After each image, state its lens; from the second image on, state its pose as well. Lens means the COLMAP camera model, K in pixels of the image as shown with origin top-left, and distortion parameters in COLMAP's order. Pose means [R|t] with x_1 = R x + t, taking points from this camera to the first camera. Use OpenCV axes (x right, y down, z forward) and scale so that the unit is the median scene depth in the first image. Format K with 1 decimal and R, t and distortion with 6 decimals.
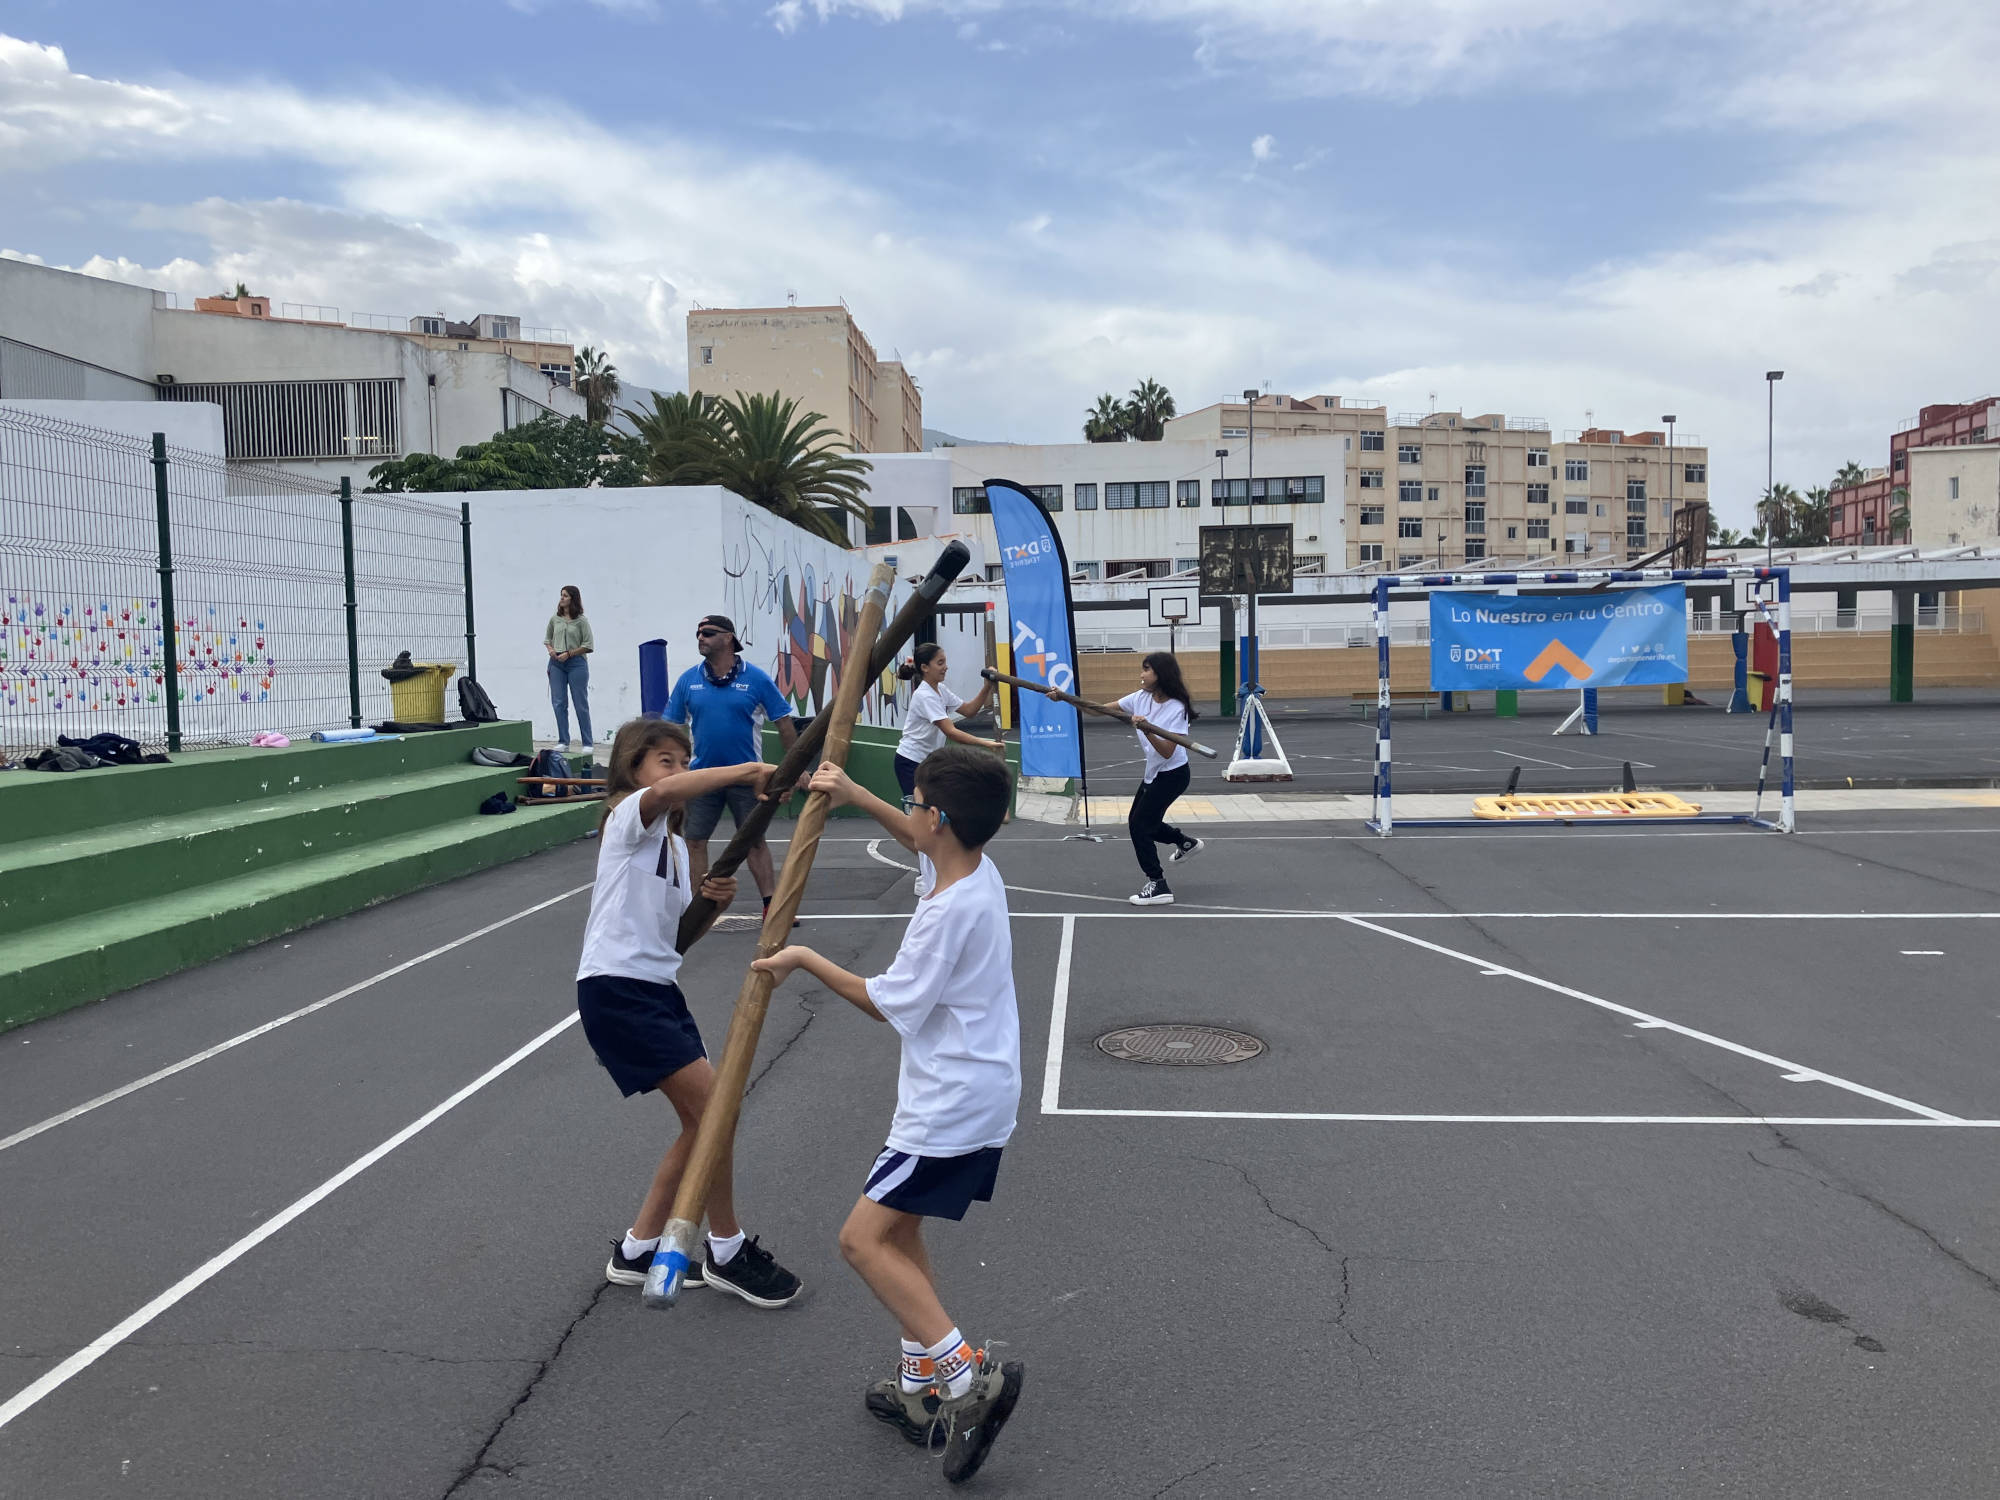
lens RADIAL K [[1625.0, 0, 1002.1], [0, 1625.0, 801.3], [0, 0, 1]] dist [0.055084, -0.081250]
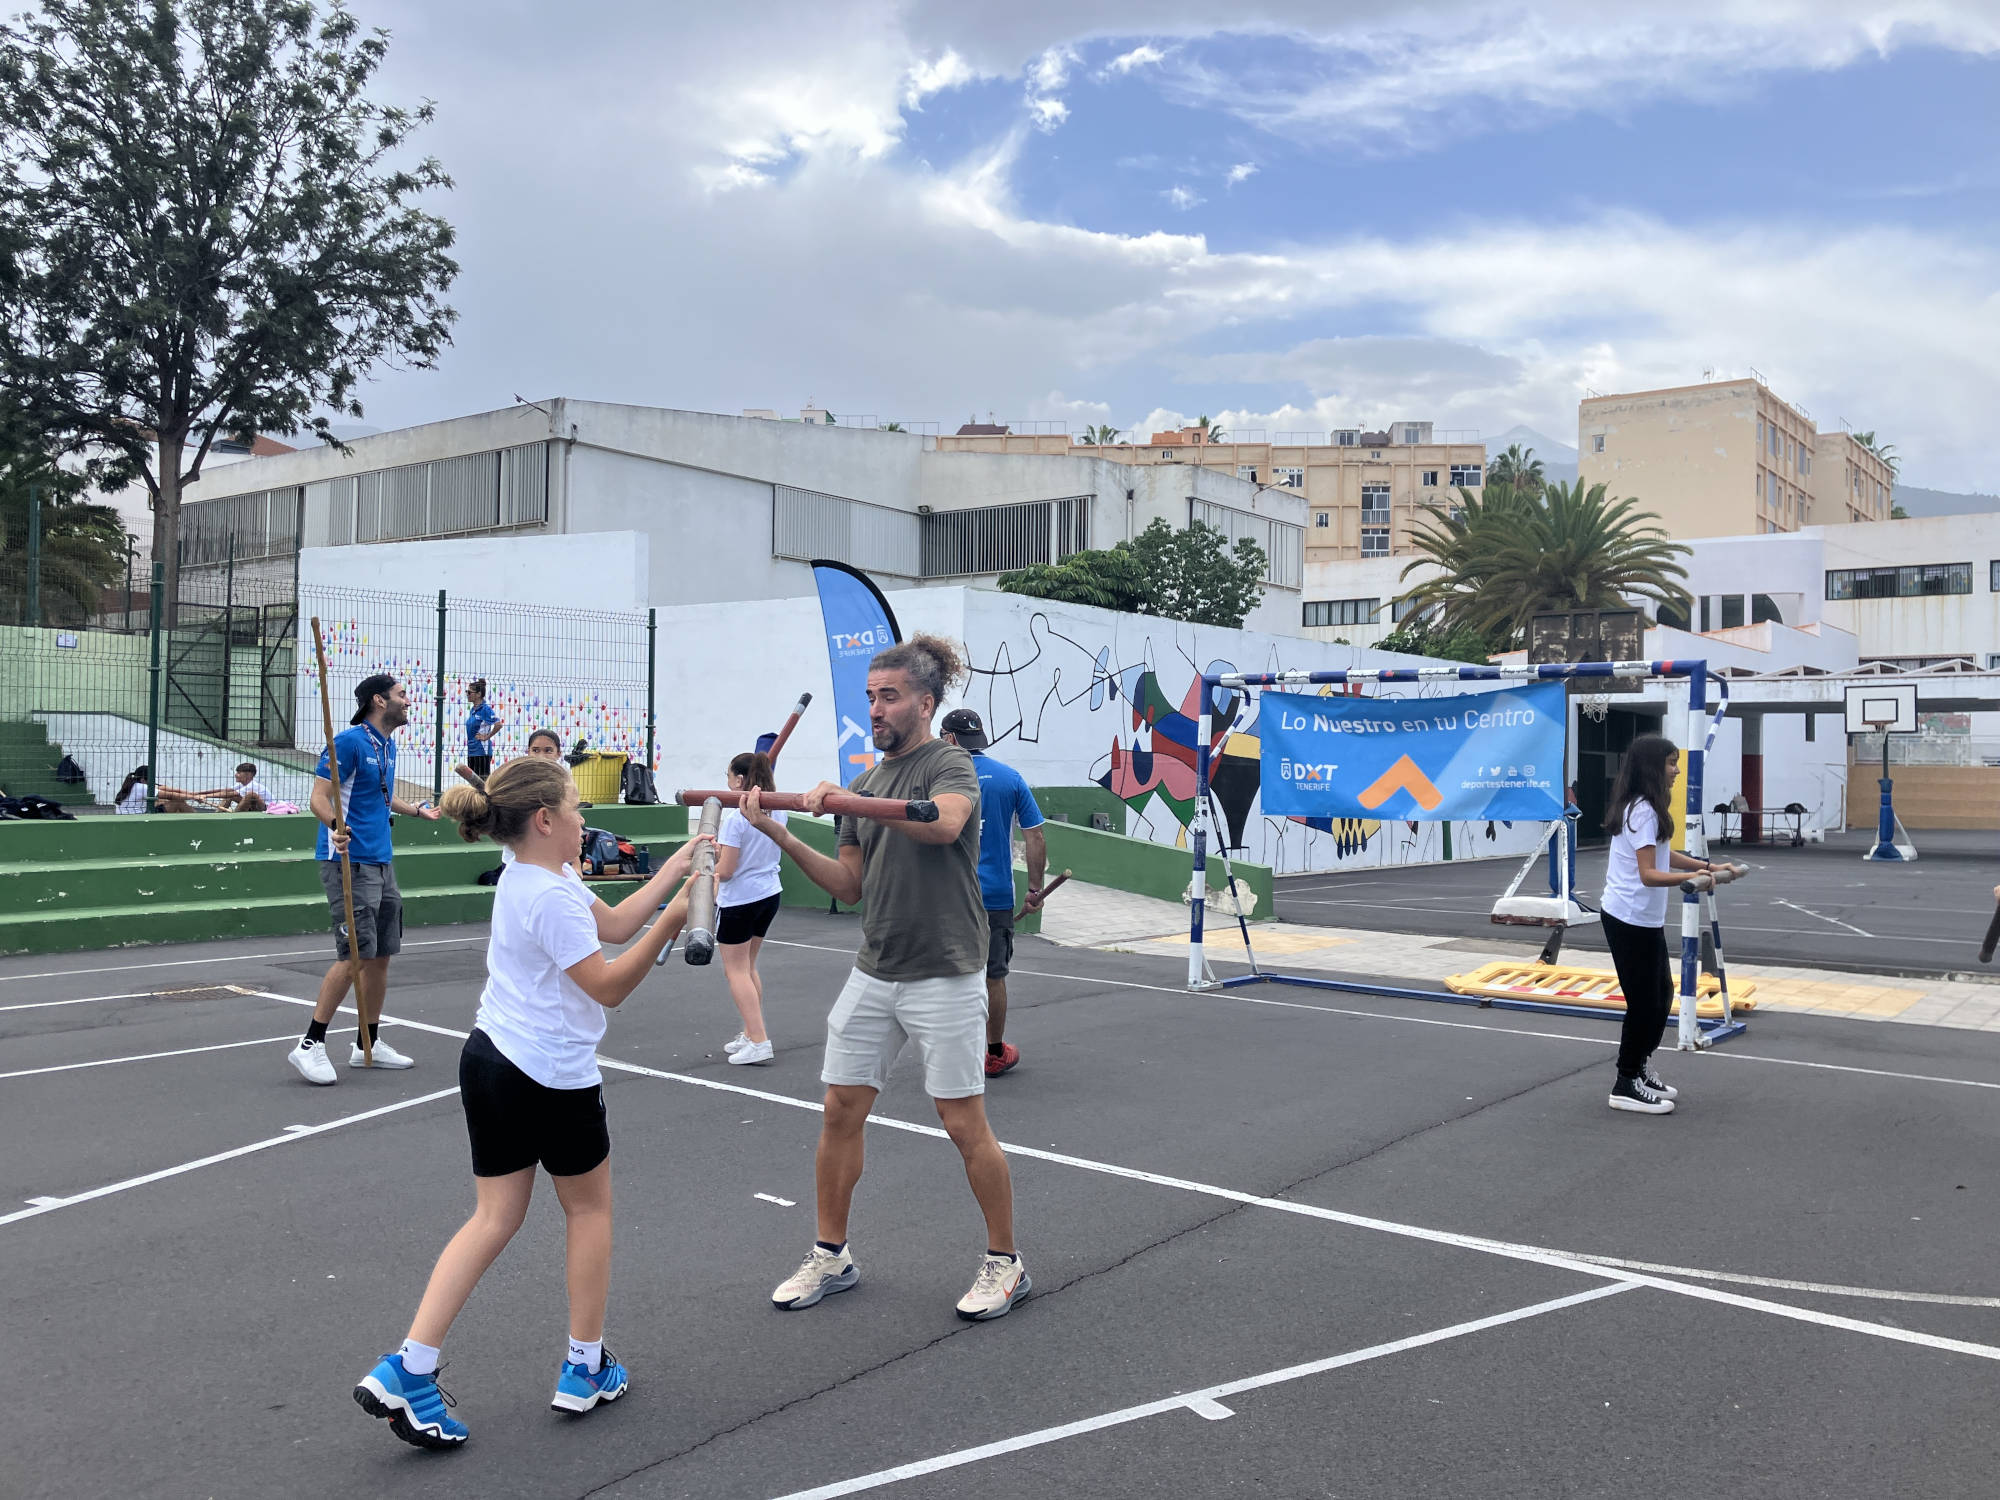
lens RADIAL K [[1634.7, 0, 993.5], [0, 1634.7, 751.7], [0, 0, 1]] dist [0.011002, -0.010382]
pose [[0.819340, 0.025697, -0.572732, 0.107318], [-0.076719, 0.994924, -0.065112, -0.006308], [0.568152, 0.097288, 0.817153, 0.046629]]
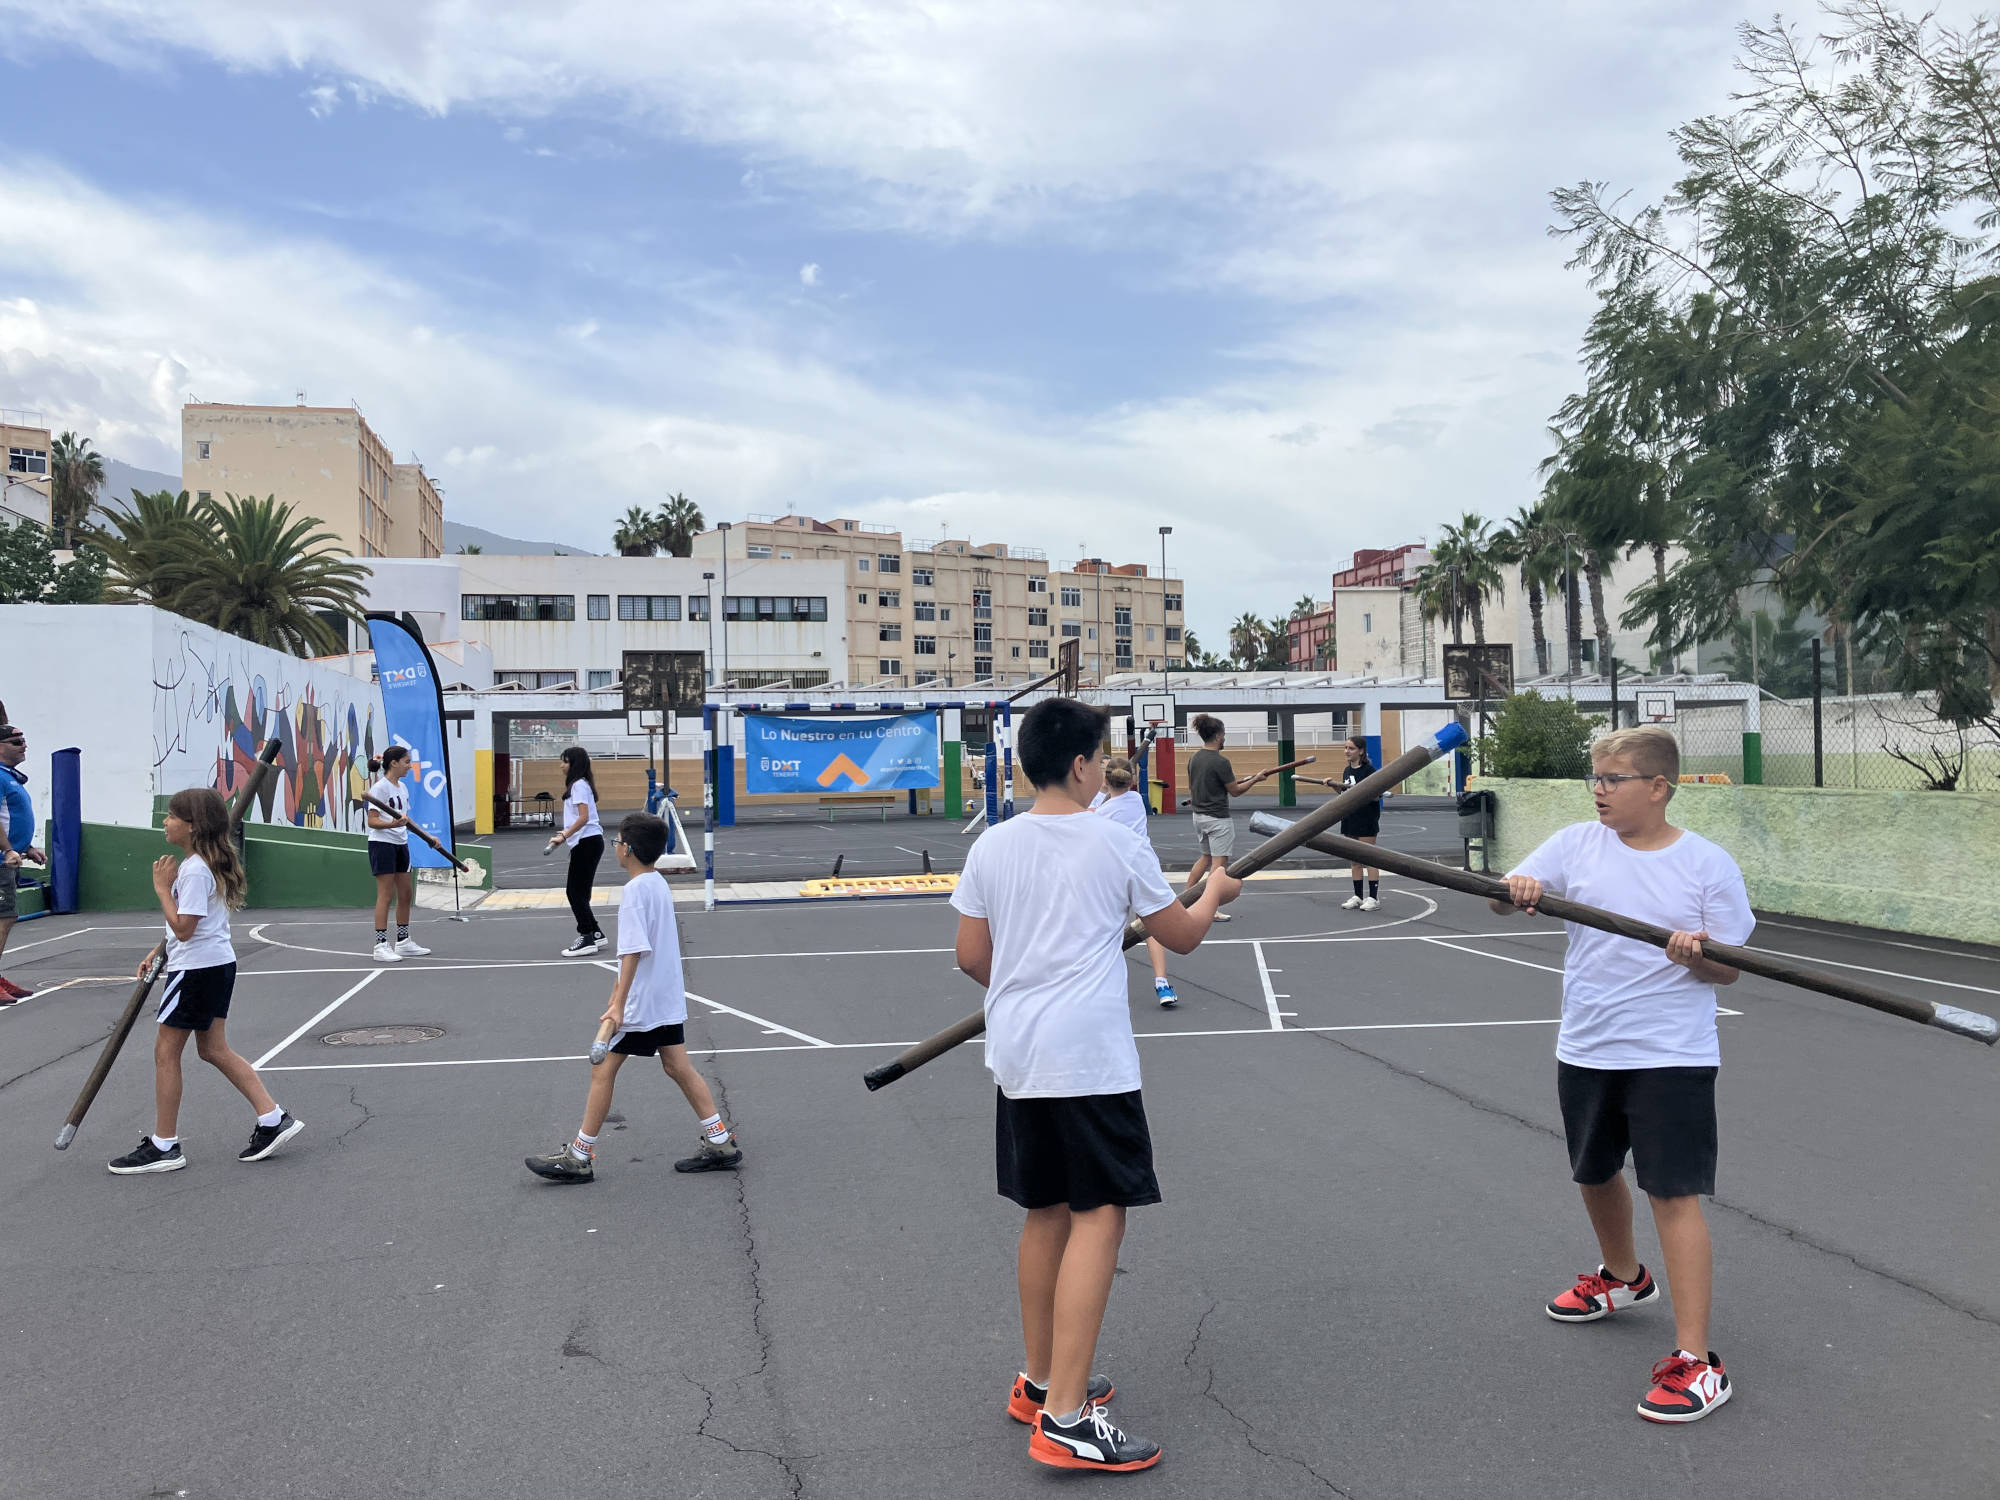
lens RADIAL K [[1644.0, 0, 974.5], [0, 1644.0, 758.7], [0, 0, 1]] dist [0.024163, 0.000466]
pose [[0.968100, 0.004952, 0.250516, 0.020314], [0.018006, 0.995845, -0.089270, 0.003752], [-0.249918, 0.090933, 0.963988, -0.046065]]
